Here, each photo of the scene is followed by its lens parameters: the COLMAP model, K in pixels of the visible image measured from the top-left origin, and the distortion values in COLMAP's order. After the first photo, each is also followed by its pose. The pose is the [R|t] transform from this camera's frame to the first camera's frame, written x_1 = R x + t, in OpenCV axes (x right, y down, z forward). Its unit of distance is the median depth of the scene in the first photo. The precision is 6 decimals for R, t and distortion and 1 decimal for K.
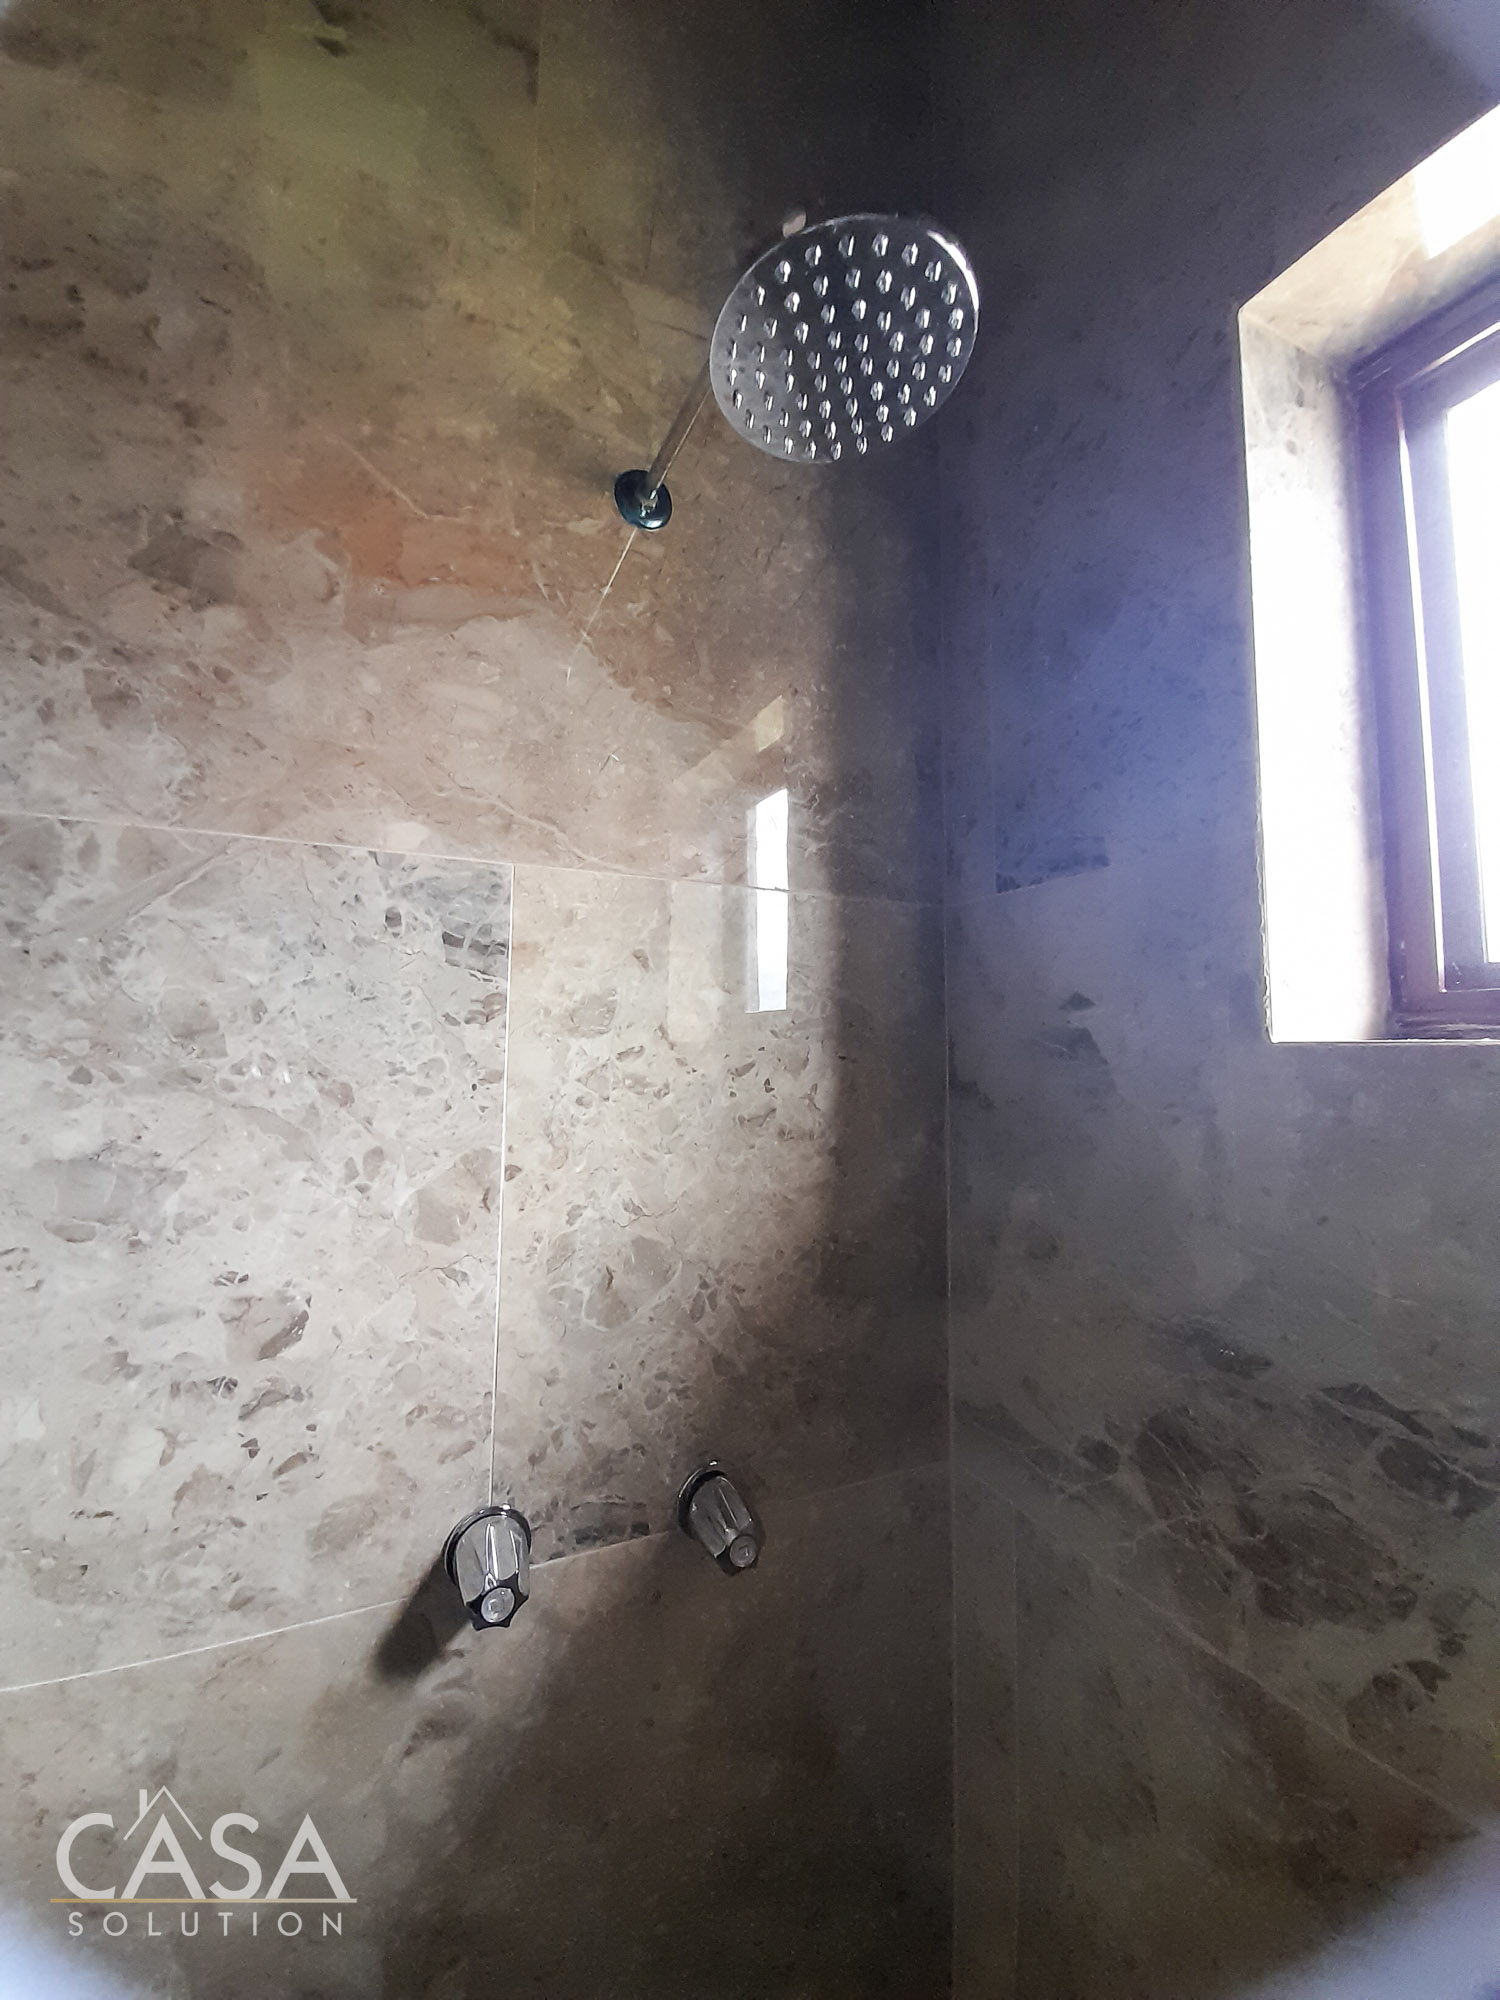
lens RADIAL K [[794.6, 0, 722.2], [0, 794.6, 981.3], [0, 0, 1]] dist [0.005258, -0.004712]
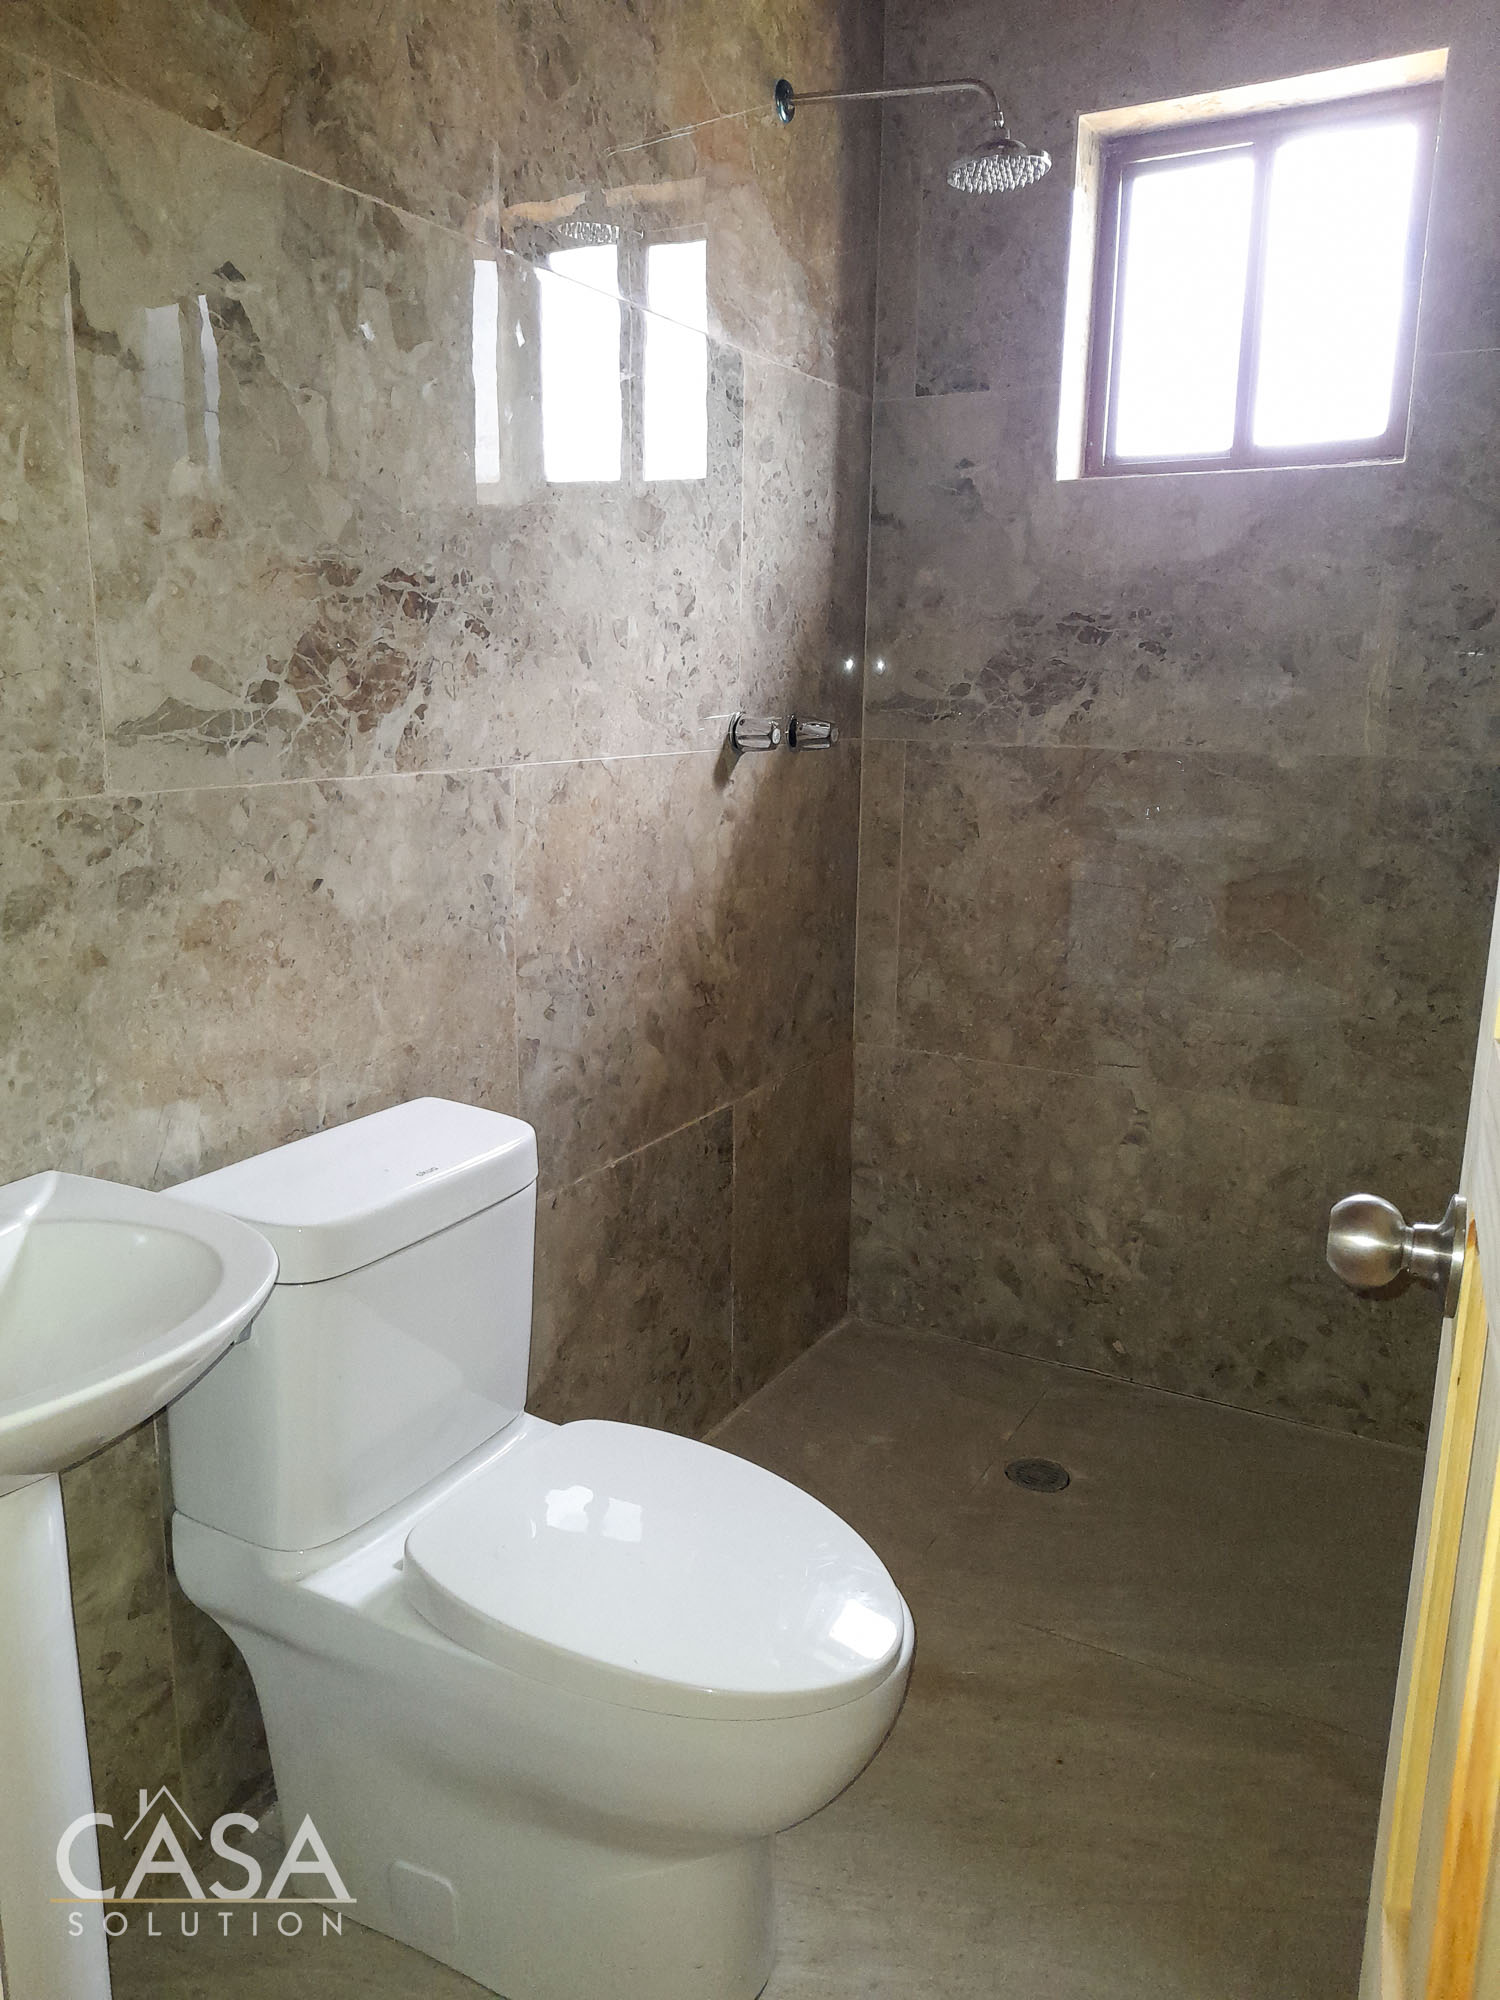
lens RADIAL K [[1473.1, 0, 749.2], [0, 1473.1, 1001.6], [0, 0, 1]] dist [0.030232, -0.026455]
pose [[0.796368, -0.132532, 0.590113, -2.492568], [-0.053440, 0.956461, 0.286927, 0.300445], [-0.602447, -0.260035, 0.754612, -1.912809]]
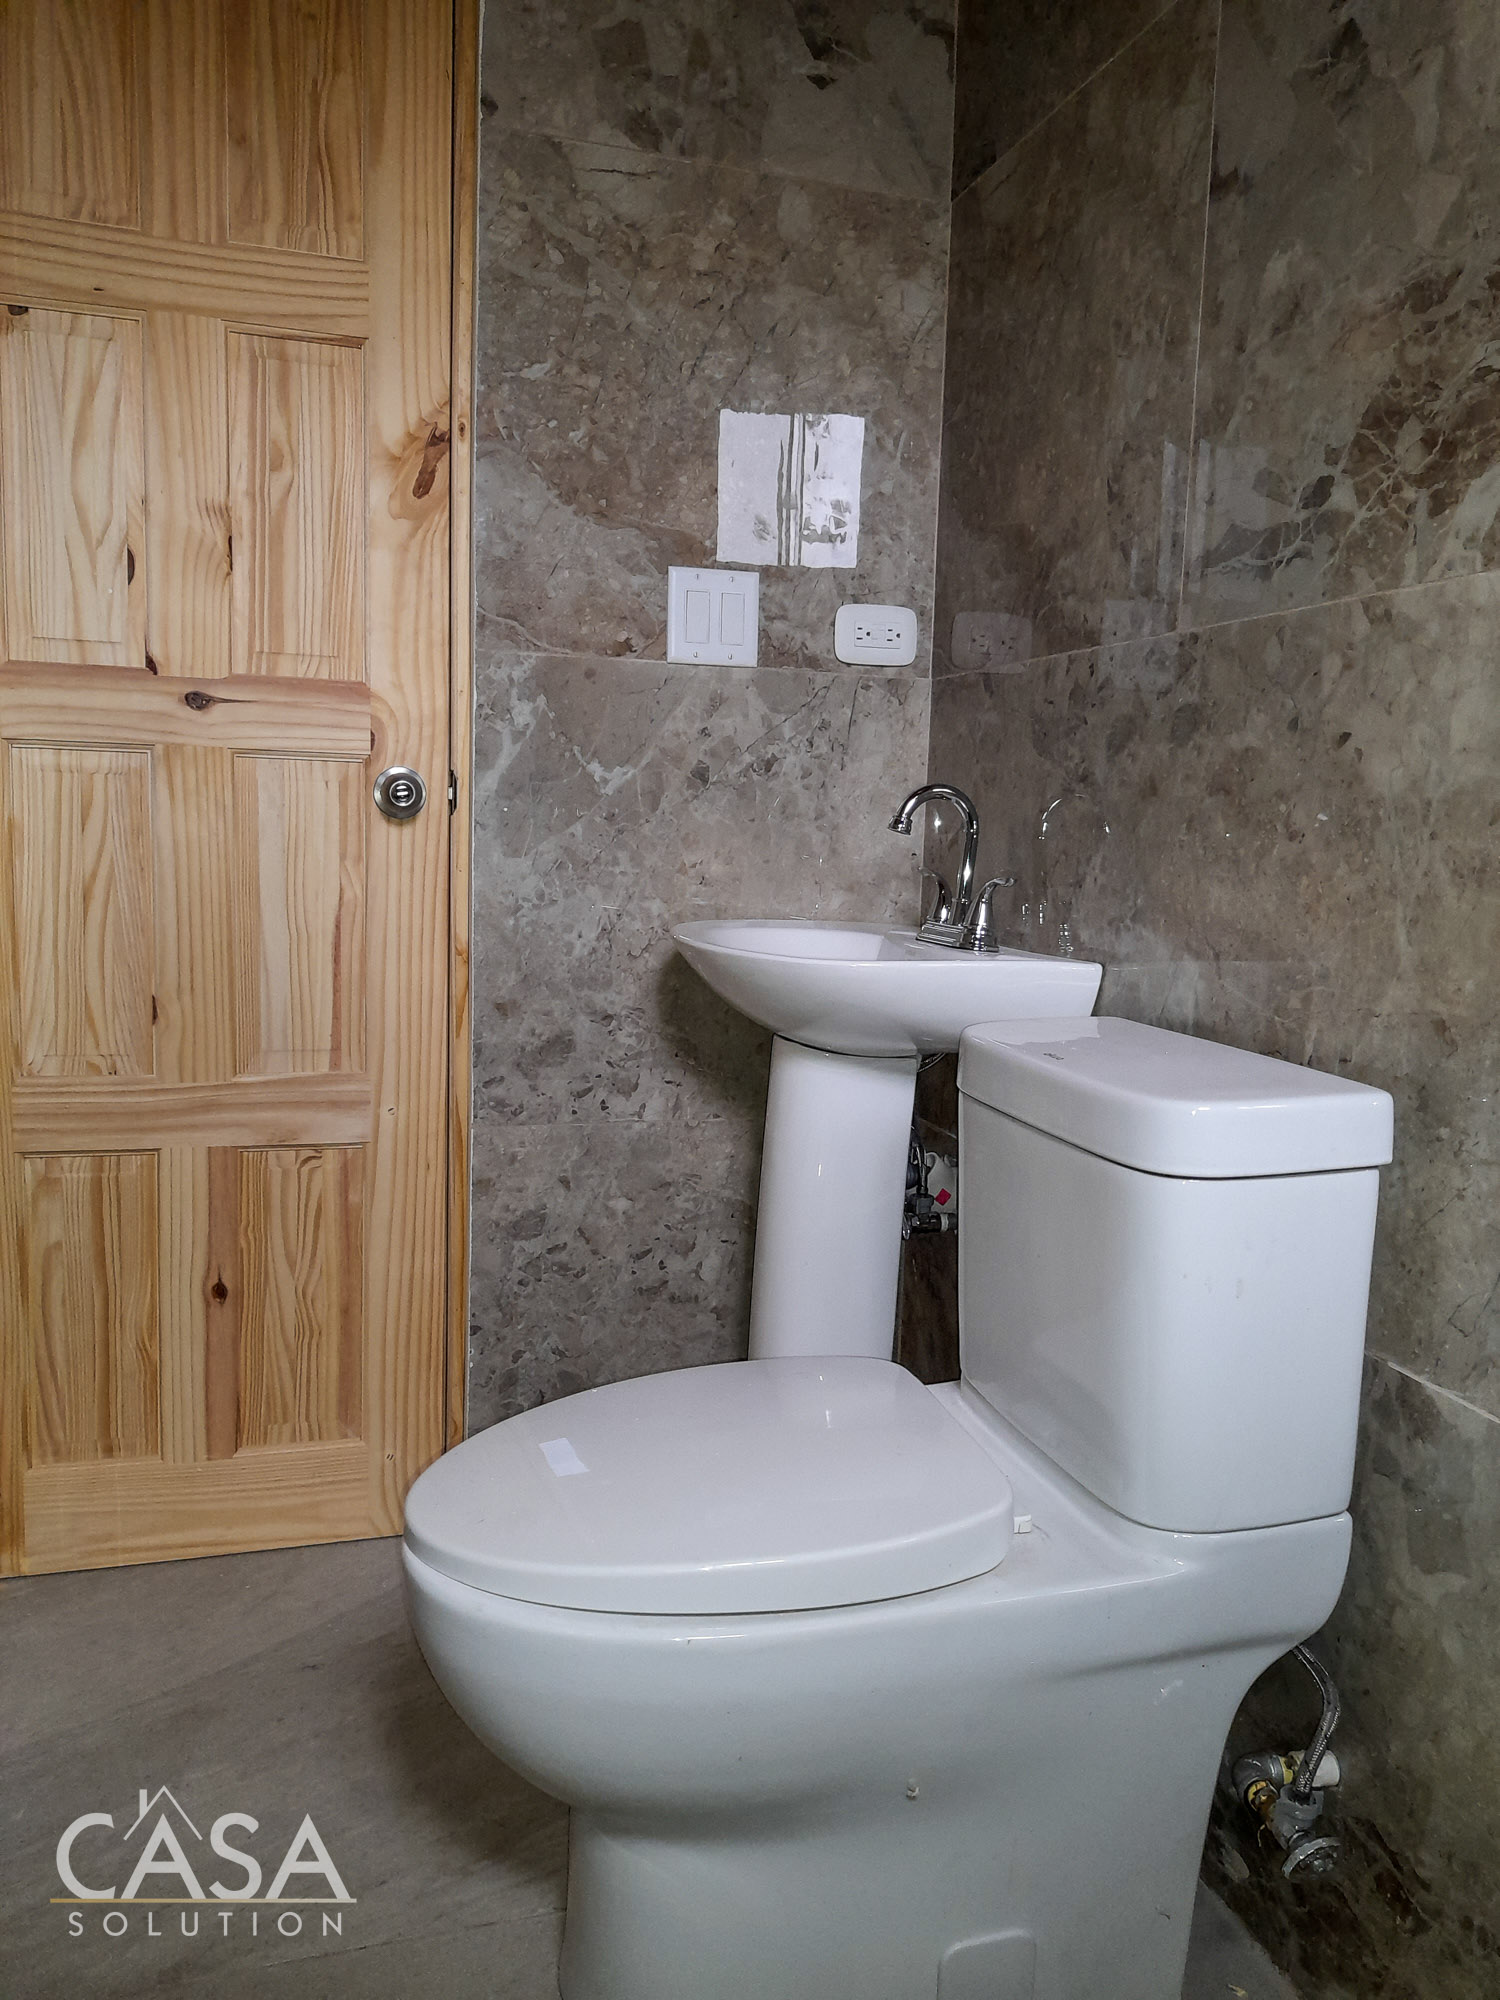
lens RADIAL K [[1473.1, 0, 761.0], [0, 1473.1, 999.1], [0, 0, 1]] dist [0.030232, -0.026455]
pose [[-0.127177, 0.107300, -0.986059, 0.314836], [0.045575, 0.993714, 0.102255, 0.947973], [0.990832, -0.031935, -0.131268, -0.086348]]
